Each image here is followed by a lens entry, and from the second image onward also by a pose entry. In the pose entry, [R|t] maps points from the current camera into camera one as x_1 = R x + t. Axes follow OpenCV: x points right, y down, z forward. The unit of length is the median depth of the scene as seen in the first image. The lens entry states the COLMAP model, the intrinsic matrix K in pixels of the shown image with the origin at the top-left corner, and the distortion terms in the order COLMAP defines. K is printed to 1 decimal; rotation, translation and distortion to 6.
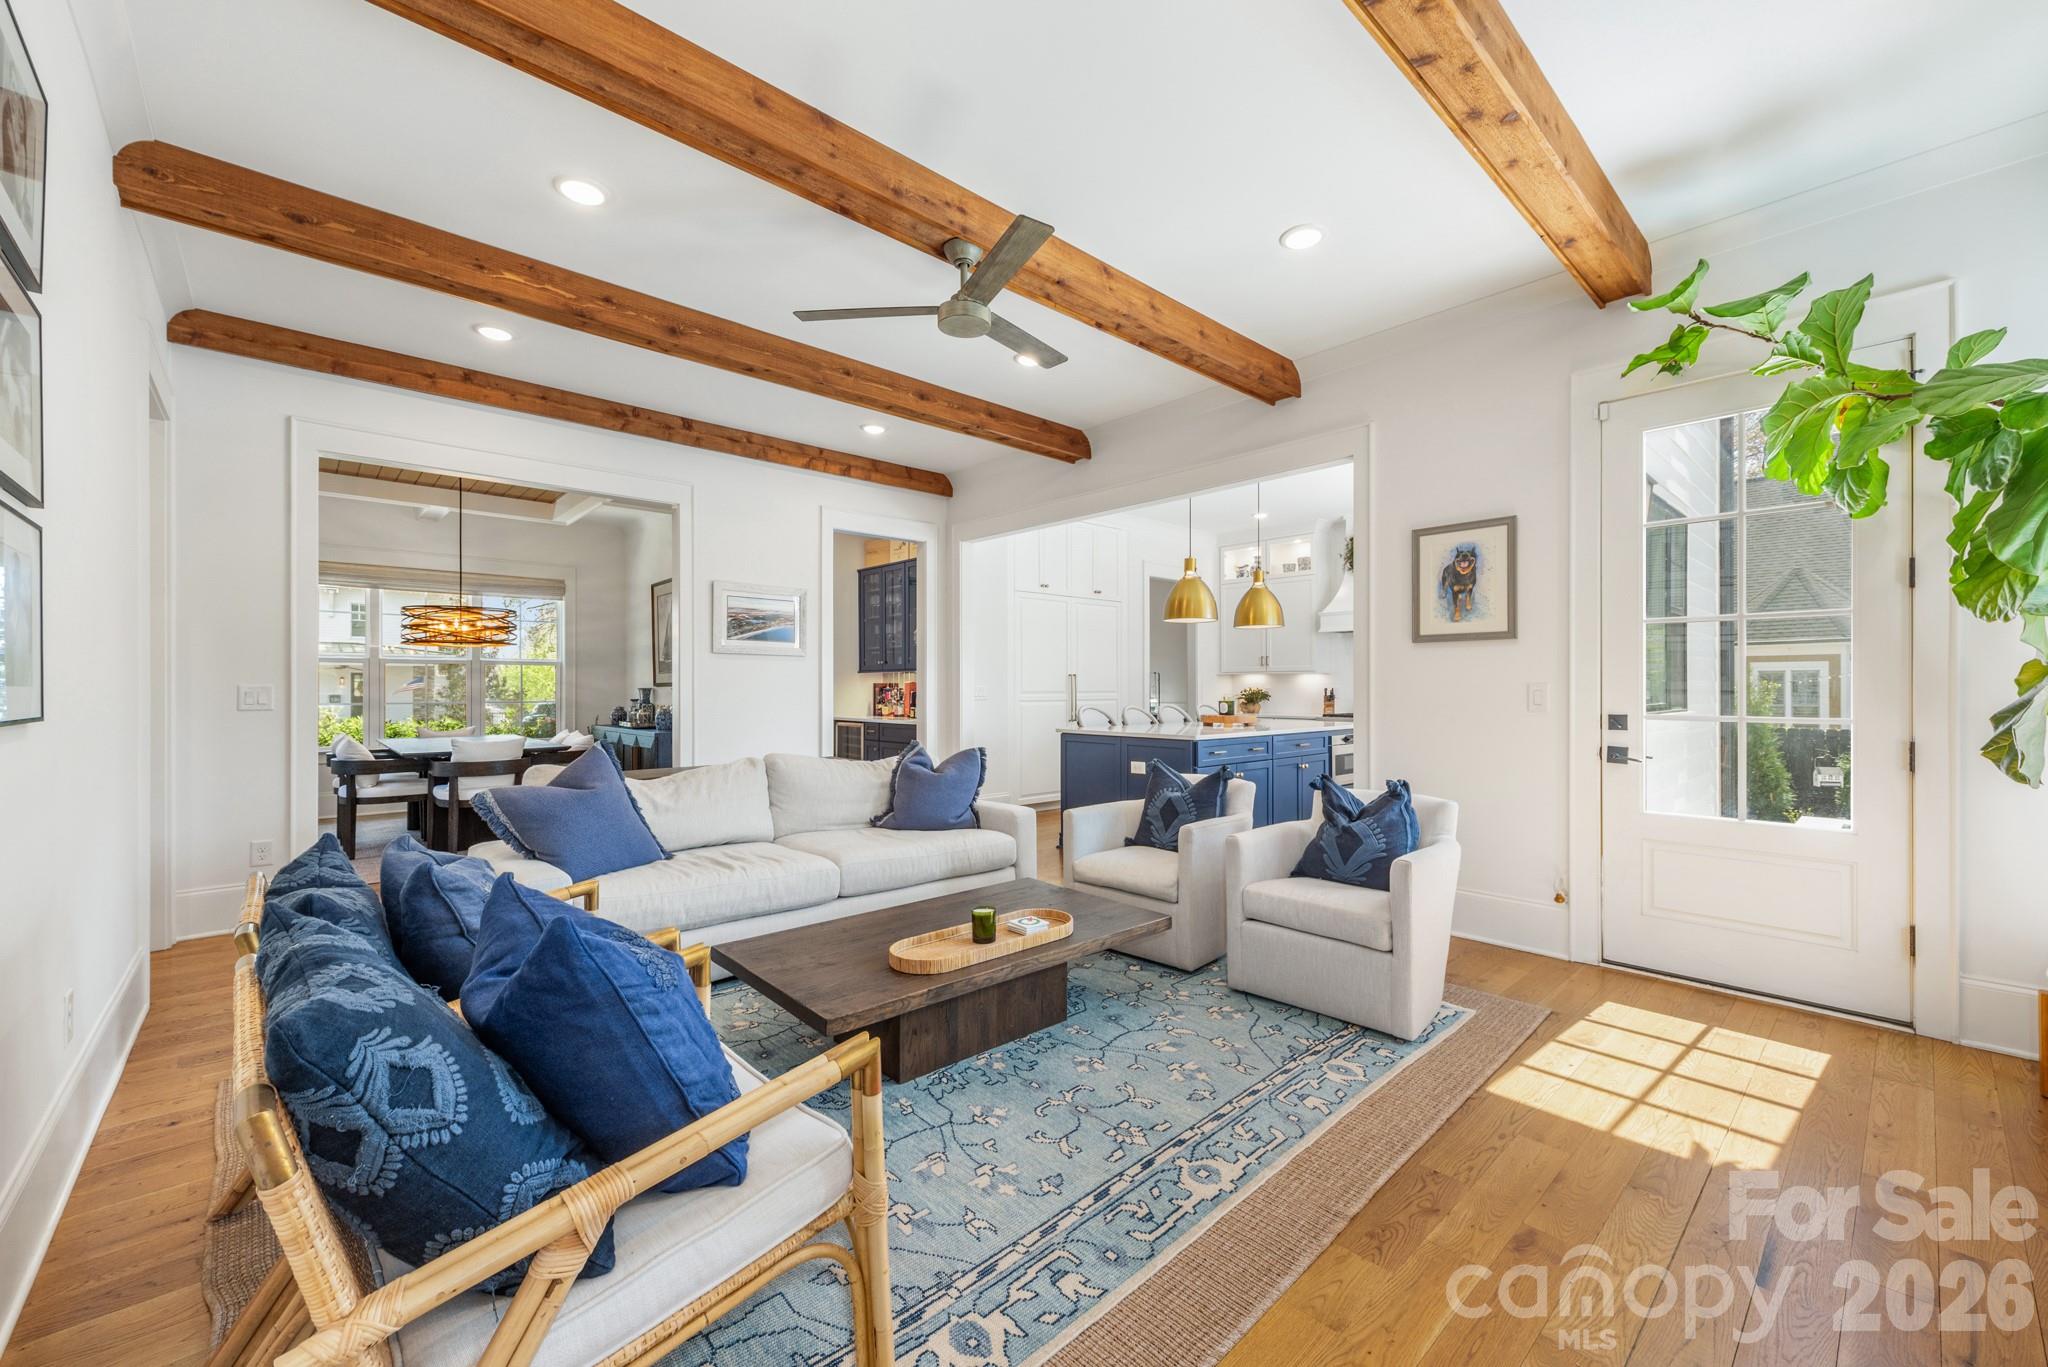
lens RADIAL K [[803.9, 0, 1017.7], [0, 803.9, 689.4], [0, 0, 1]] dist [-0.000528, -0.000026]
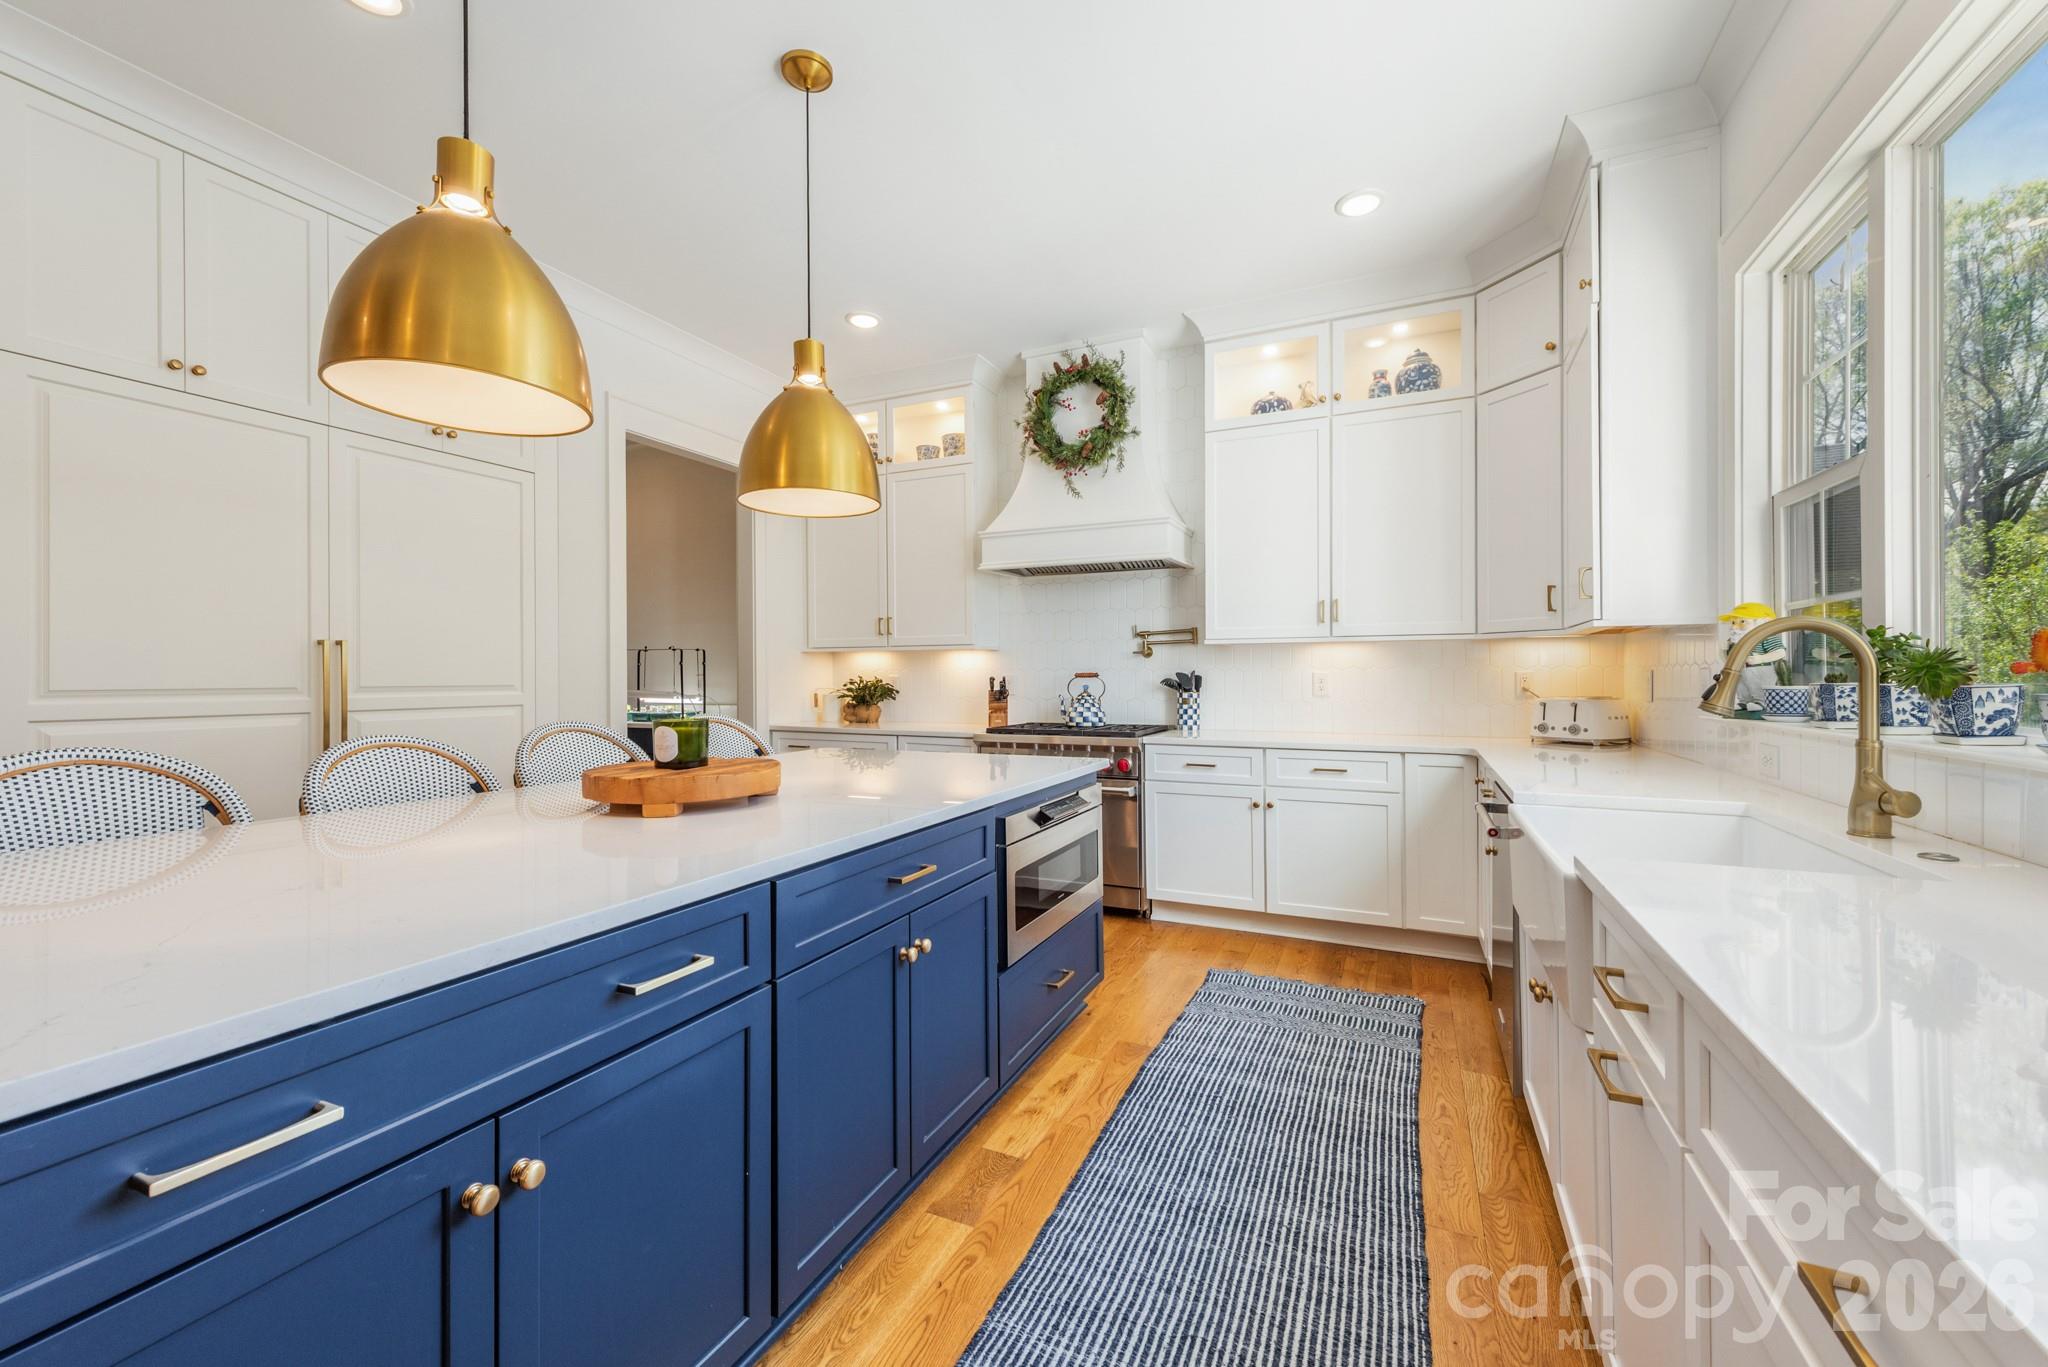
lens RADIAL K [[803.9, 0, 1022.9], [0, 803.9, 677.1], [0, 0, 1]] dist [-0.000528, -0.000026]
pose [[0.920414, -0.001564, 0.390942, 0.195022], [0.002077, 0.999997, -0.000891, -0.001274], [-0.390940, 0.001632, 0.920415, 0.504431]]
